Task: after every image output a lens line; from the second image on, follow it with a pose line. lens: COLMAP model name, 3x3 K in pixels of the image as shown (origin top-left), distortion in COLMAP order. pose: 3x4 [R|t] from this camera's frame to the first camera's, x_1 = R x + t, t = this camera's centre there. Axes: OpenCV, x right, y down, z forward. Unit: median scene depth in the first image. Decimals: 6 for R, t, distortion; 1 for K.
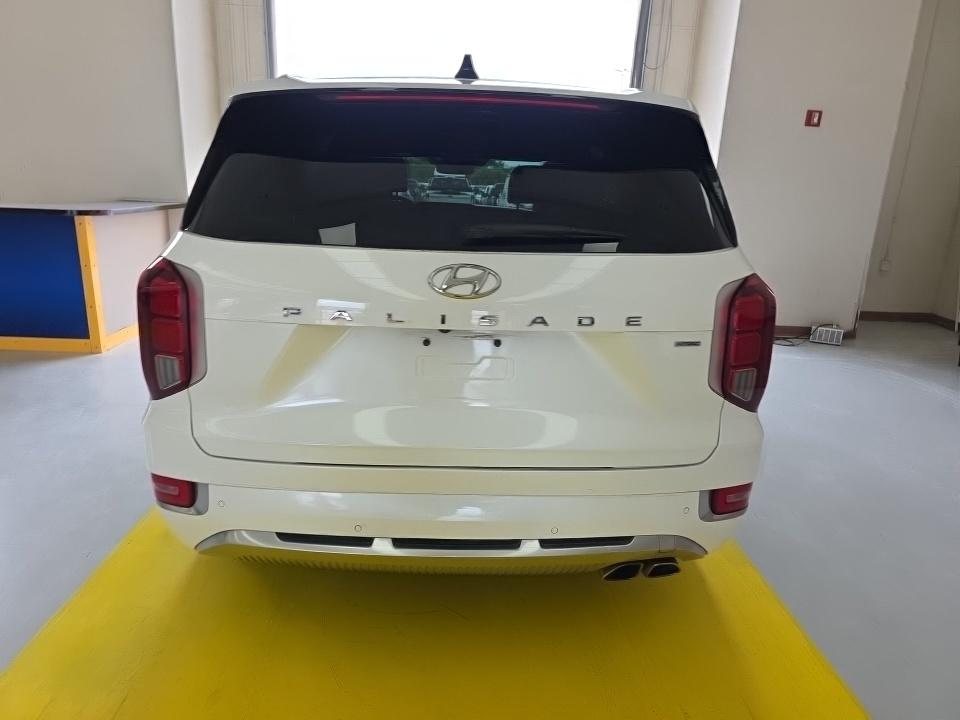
lens RADIAL K [[652.4, 0, 477.6], [0, 652.4, 362.3], [0, 0, 1]] dist [0.032810, -0.023376]
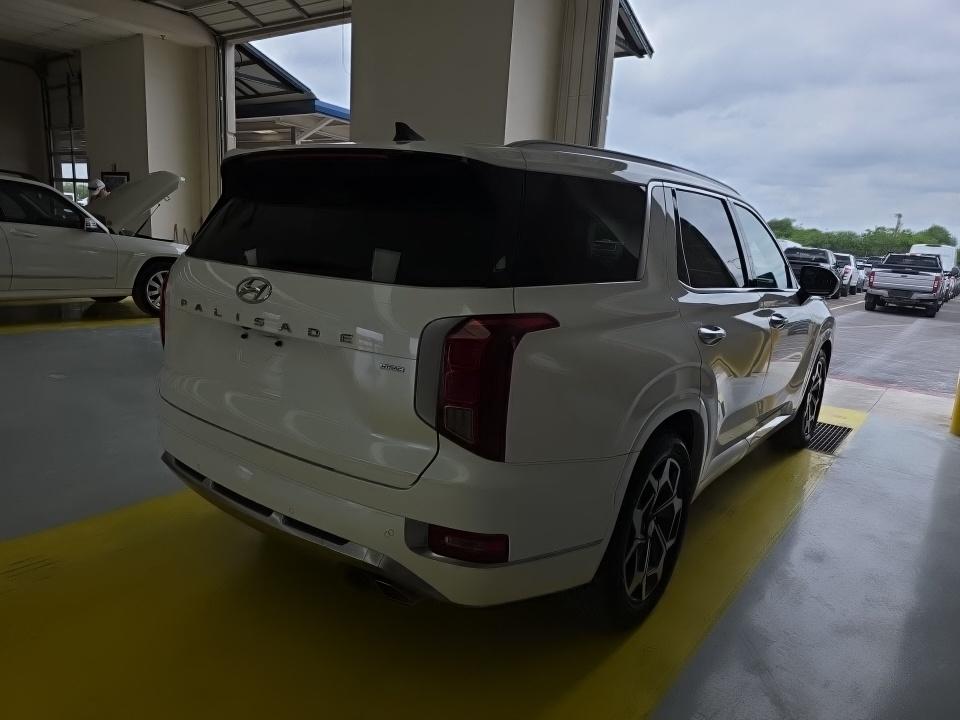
lens RADIAL K [[652.4, 0, 481.6], [0, 652.4, 365.5], [0, 0, 1]] dist [0.032810, -0.023376]
pose [[0.780096, 0.143216, -0.609048, 1.094588], [-0.203955, 0.978485, -0.031147, -0.028596], [0.591484, 0.148516, 0.792521, 0.249143]]
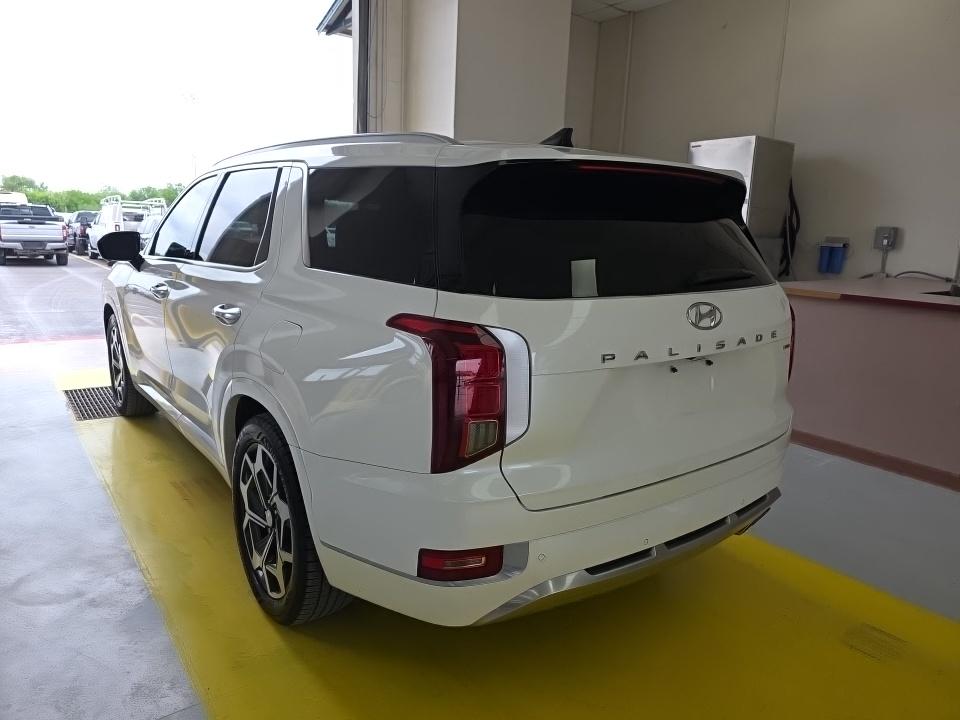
lens RADIAL K [[652.4, 0, 481.0], [0, 652.4, 353.7], [0, 0, 1]] dist [0.032810, -0.023376]
pose [[0.818046, -0.119727, 0.562554, -1.033127], [0.148803, 0.988849, -0.005930, -0.104777], [-0.555571, 0.088561, 0.826739, 0.202166]]
